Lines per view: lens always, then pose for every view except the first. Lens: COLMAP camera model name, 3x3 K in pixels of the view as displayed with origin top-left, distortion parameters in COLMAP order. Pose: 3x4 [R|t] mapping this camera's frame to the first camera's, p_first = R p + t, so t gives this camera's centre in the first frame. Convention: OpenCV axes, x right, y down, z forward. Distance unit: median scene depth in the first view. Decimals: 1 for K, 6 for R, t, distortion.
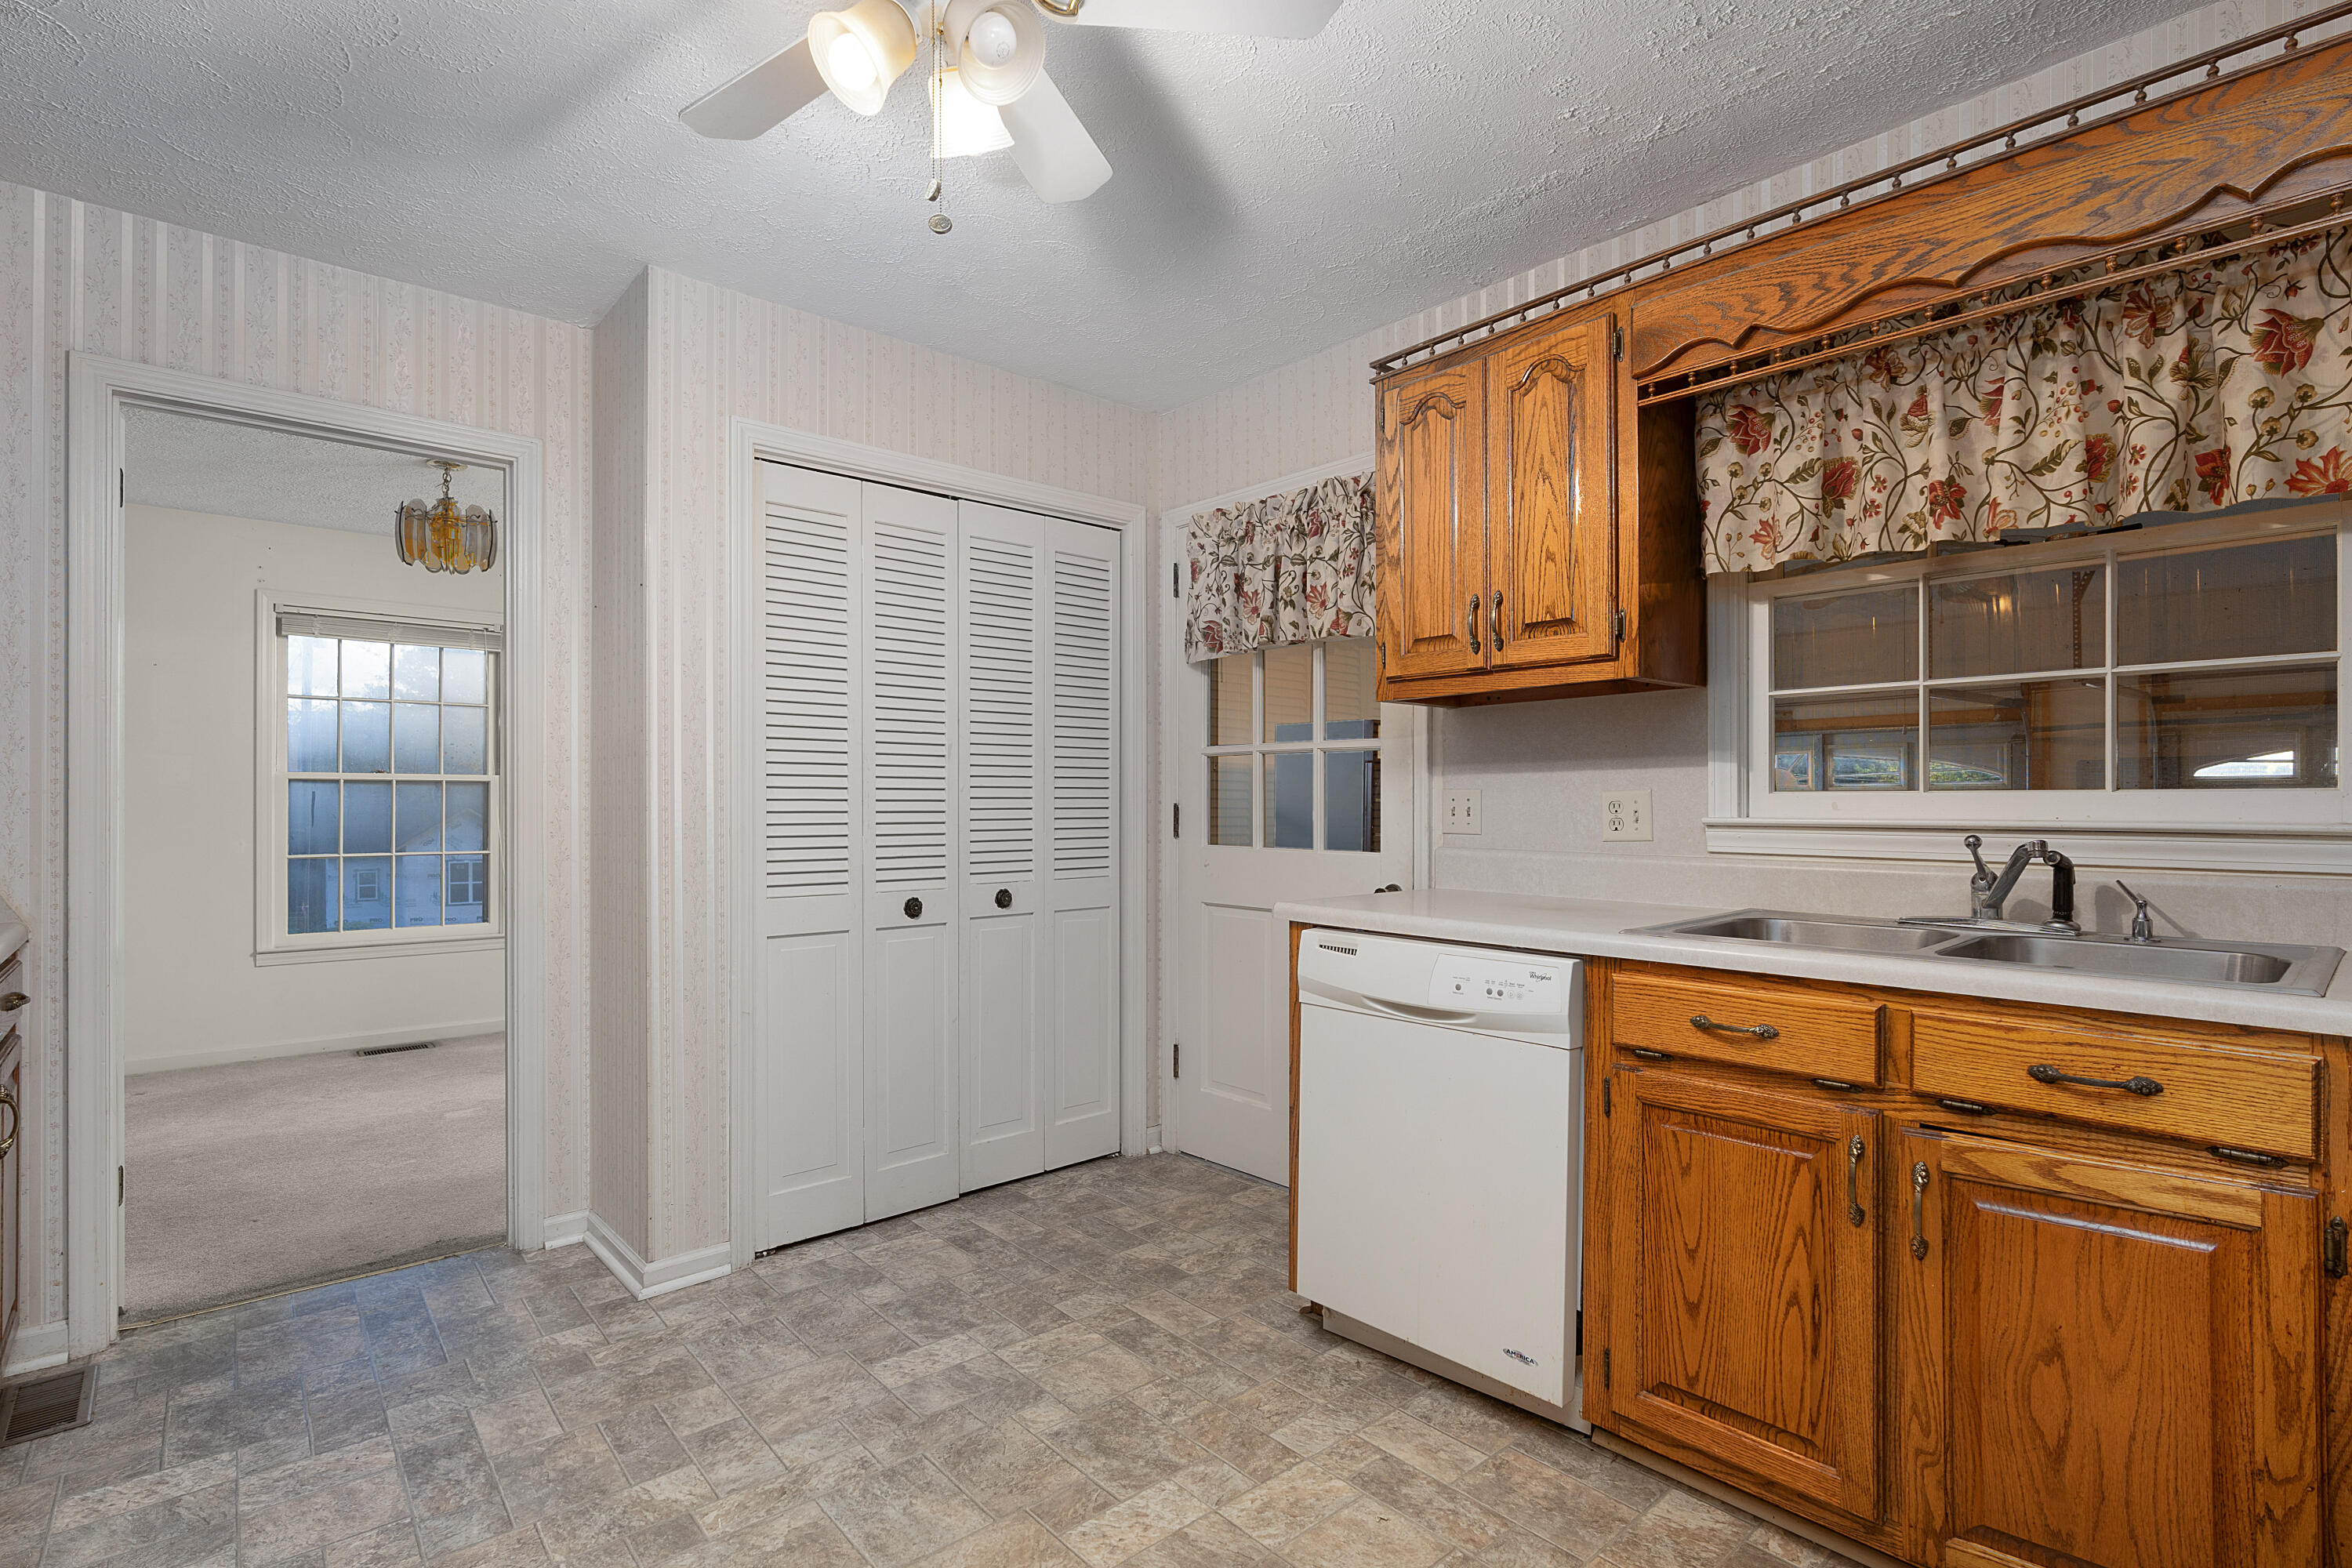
lens RADIAL K [[1119.3, 0, 1194.4], [0, 1119.3, 798.2], [0, 0, 1]] dist [-0.002528, 0.001639]
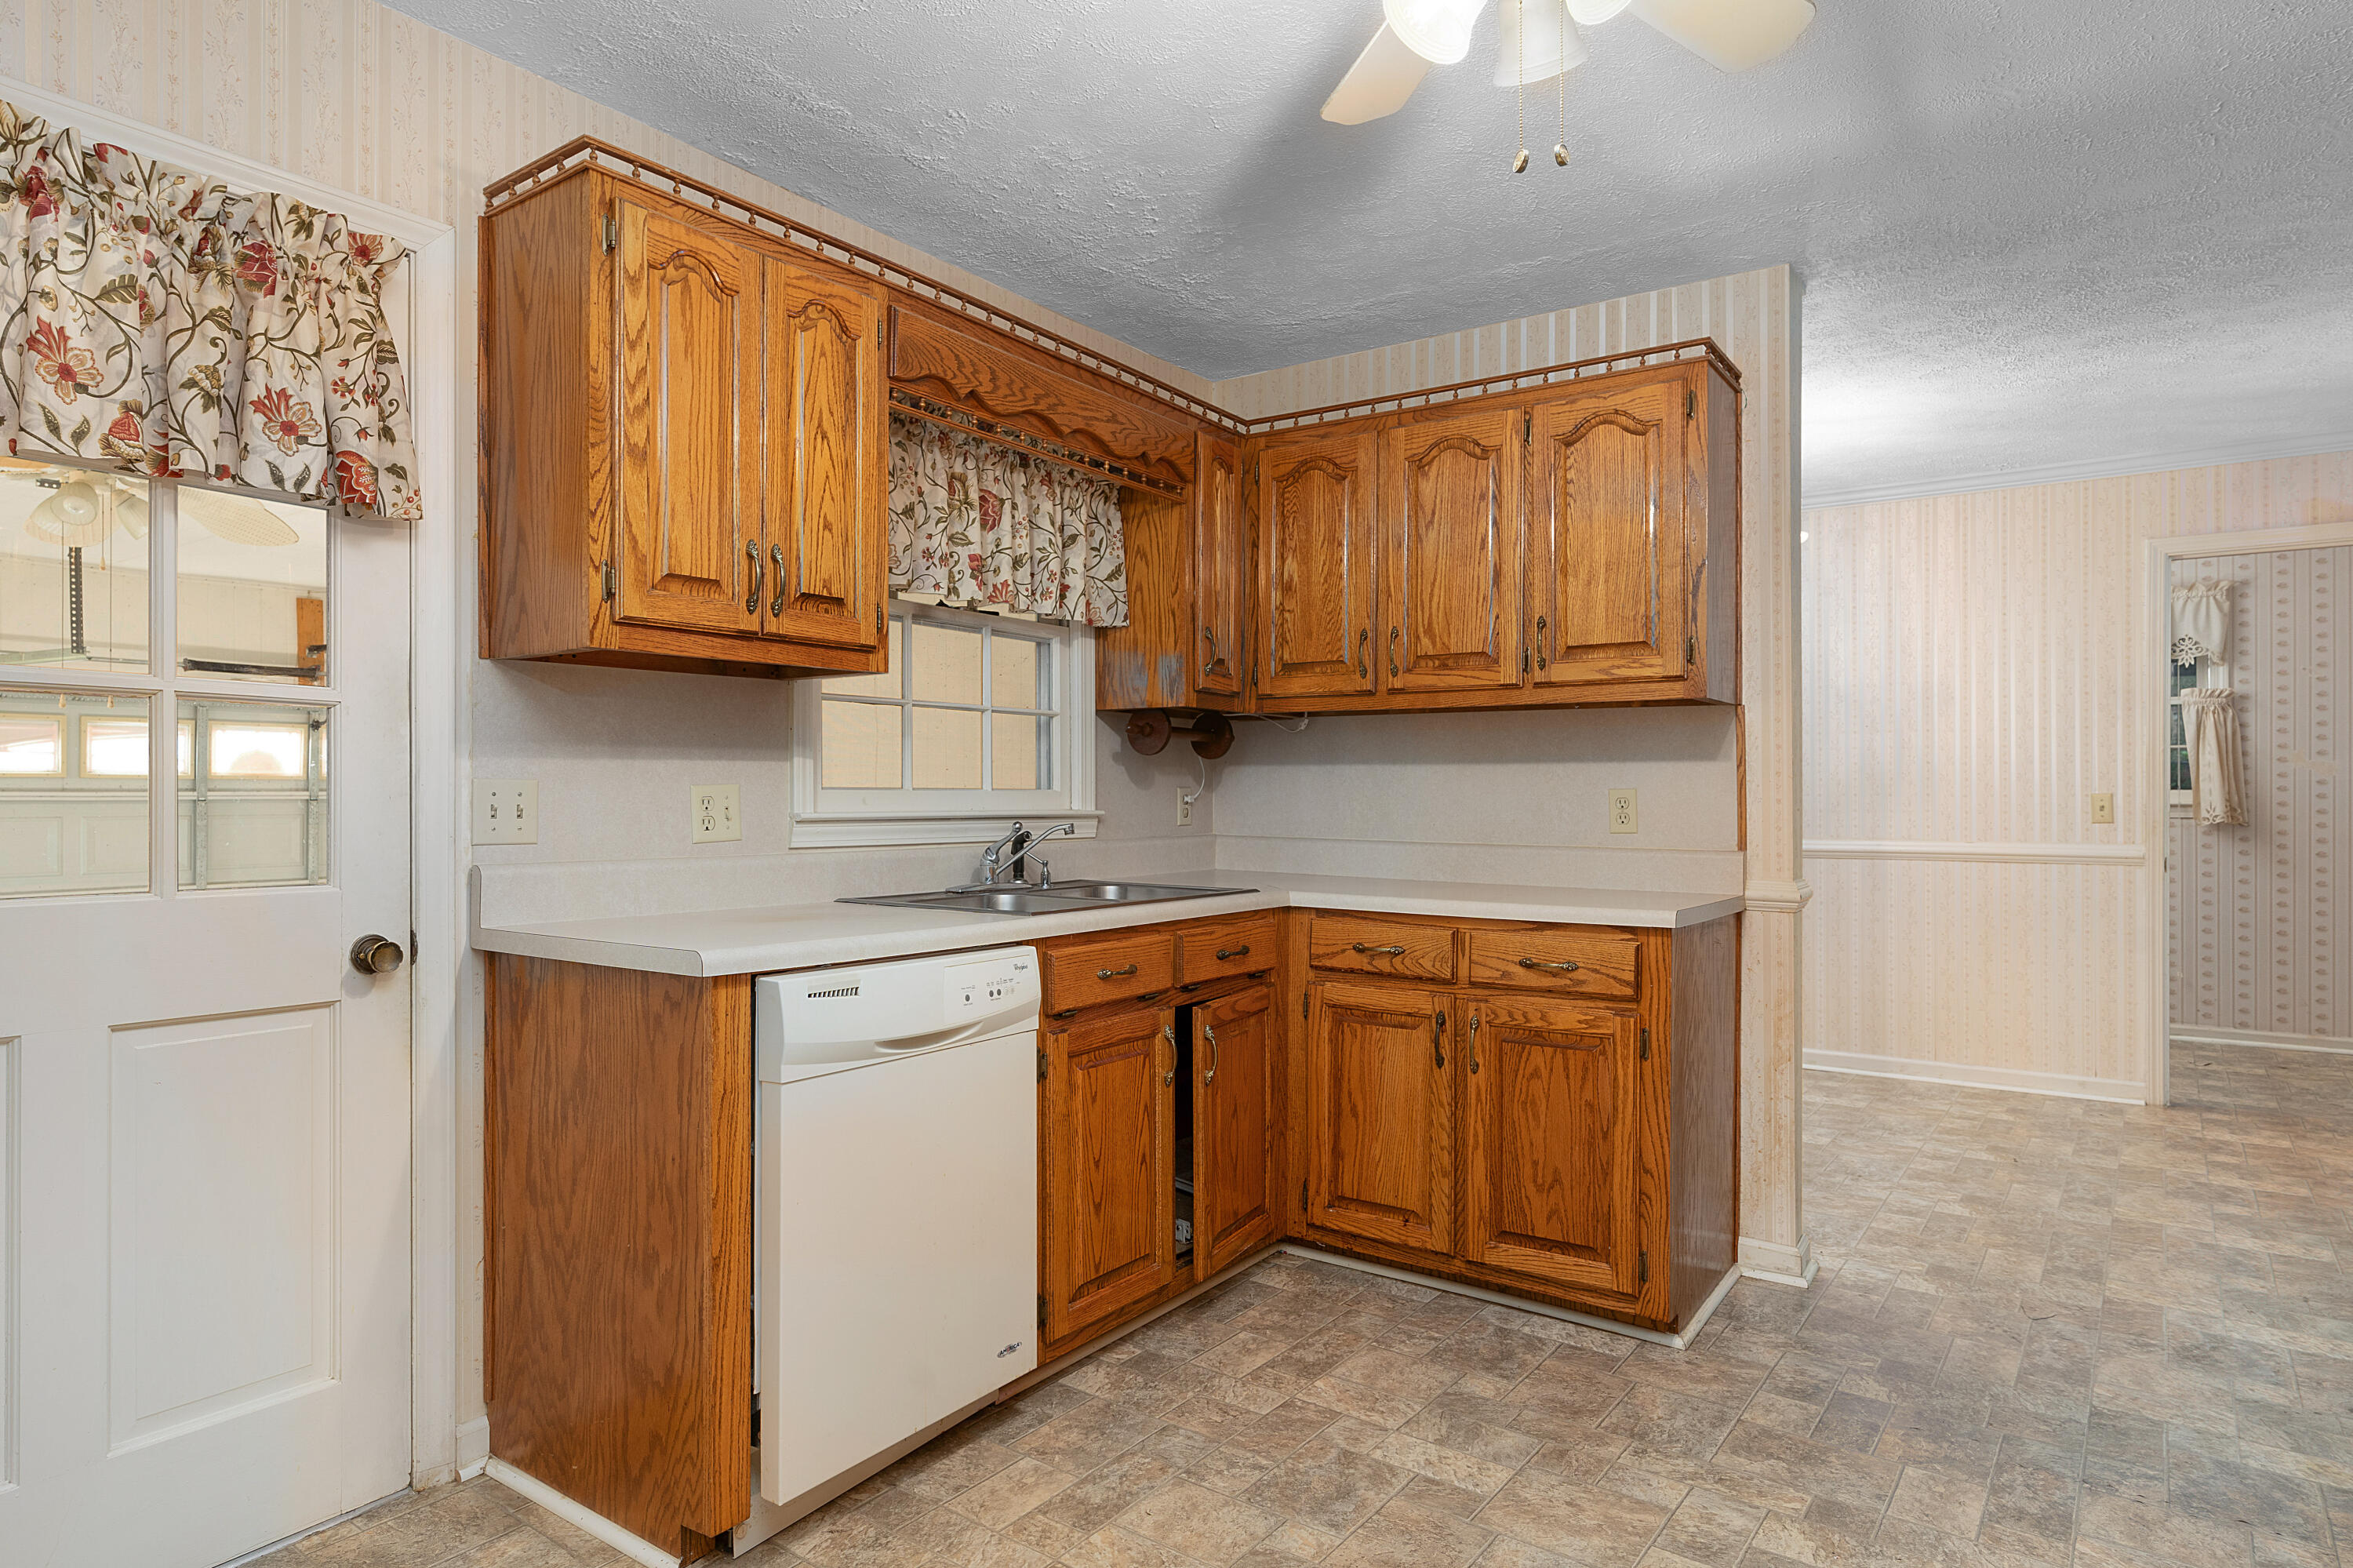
lens RADIAL K [[1330.2, 0, 1201.1], [0, 1330.2, 779.3], [0, 0, 1]] dist [0.046508, -0.004004]
pose [[-0.208507, 0.017083, 0.977872, -0.919299], [-0.004465, 0.999820, -0.018419, 0.008301], [-0.978011, -0.008206, -0.208393, 1.068912]]
